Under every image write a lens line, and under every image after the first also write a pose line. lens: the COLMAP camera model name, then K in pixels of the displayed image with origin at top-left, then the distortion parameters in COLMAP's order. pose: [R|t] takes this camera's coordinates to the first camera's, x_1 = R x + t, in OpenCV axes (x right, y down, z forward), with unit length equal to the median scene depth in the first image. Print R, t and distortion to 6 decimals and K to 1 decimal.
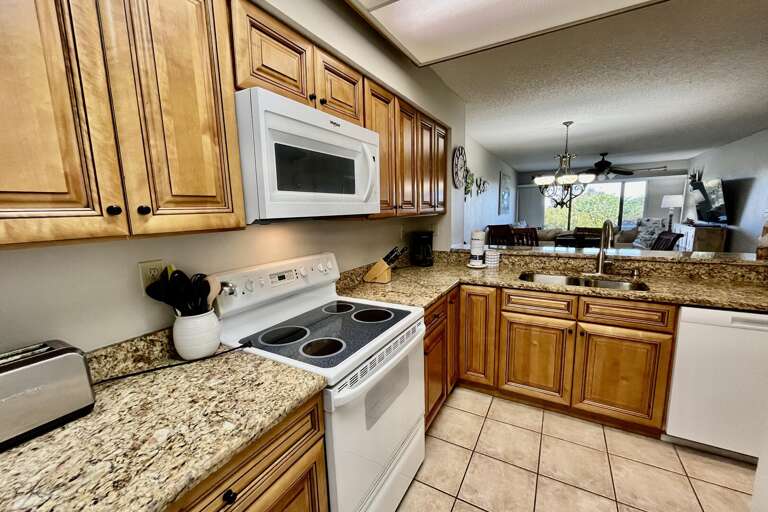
lens RADIAL K [[313.8, 0, 382.4], [0, 313.8, 256.2], [0, 0, 1]] dist [-0.002069, -0.000437]
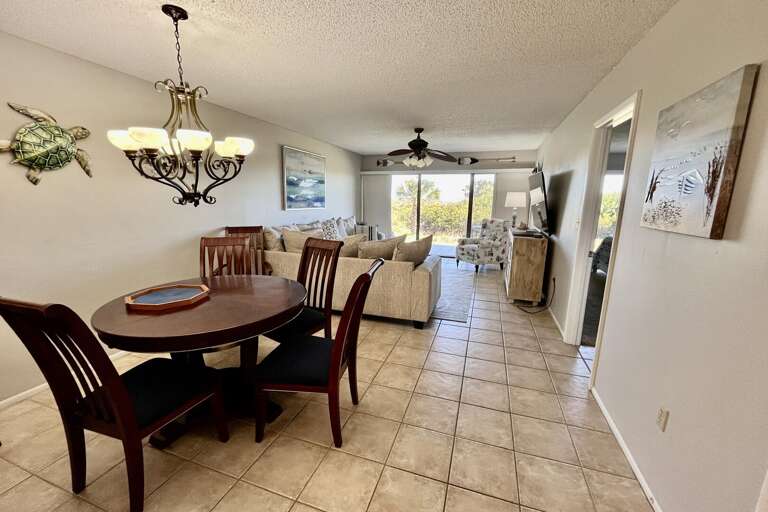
lens RADIAL K [[313.8, 0, 382.1], [0, 313.8, 258.4], [0, 0, 1]] dist [-0.002069, -0.000437]
pose [[0.977867, -0.000112, 0.209226, 0.413275], [-0.008806, 0.999092, 0.041691, -0.052420], [-0.209040, -0.042611, 0.976978, 0.262654]]
